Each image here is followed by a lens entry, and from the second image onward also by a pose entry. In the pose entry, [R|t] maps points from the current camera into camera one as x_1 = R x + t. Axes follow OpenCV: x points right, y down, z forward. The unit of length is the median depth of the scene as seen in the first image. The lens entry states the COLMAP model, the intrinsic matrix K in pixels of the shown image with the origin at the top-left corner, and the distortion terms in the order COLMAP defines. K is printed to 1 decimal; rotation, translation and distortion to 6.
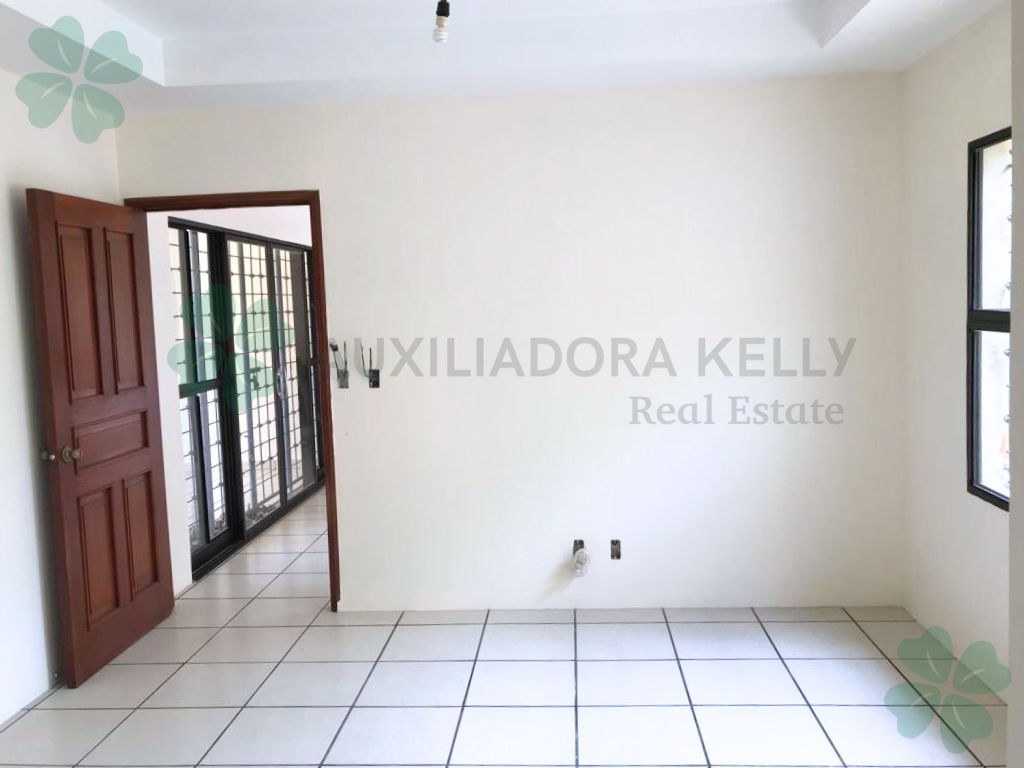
lens RADIAL K [[877.3, 0, 510.0], [0, 877.3, 370.7], [0, 0, 1]] dist [0.036900, -0.003198]
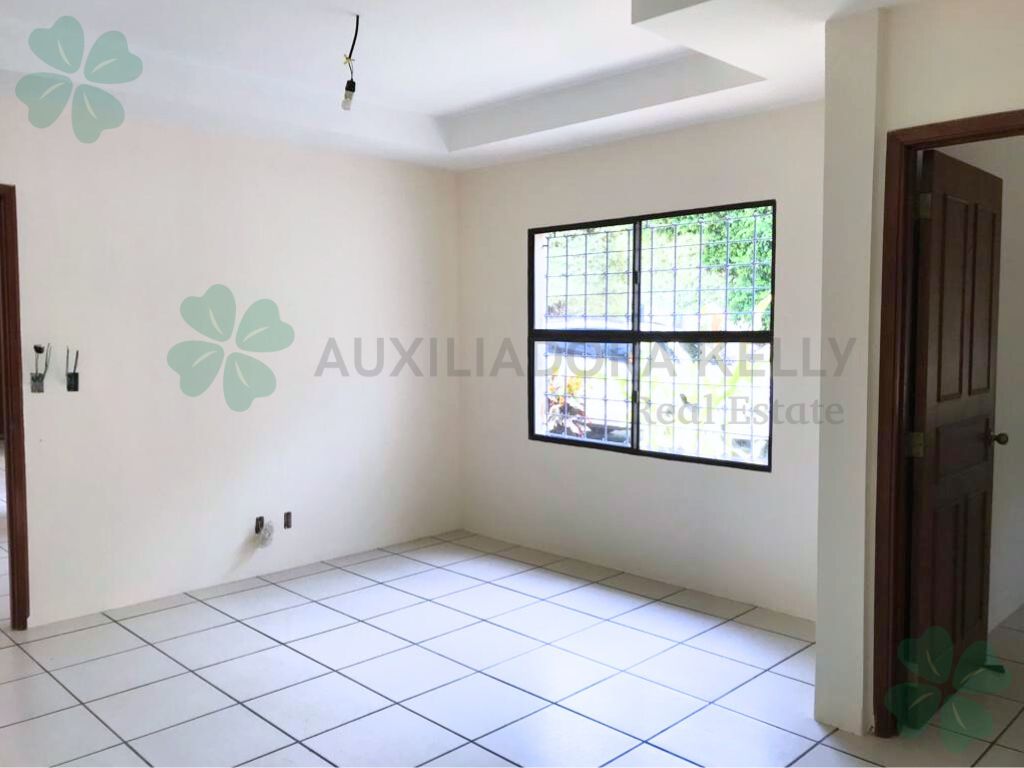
lens RADIAL K [[841.0, 0, 510.5], [0, 841.0, 366.6], [0, 0, 1]] dist [0.004566, 0.002087]
pose [[0.655866, 0.000474, 0.754877, -0.559721], [0.034978, 0.998907, -0.031017, 0.039217], [-0.754067, 0.046747, 0.655132, -0.000432]]
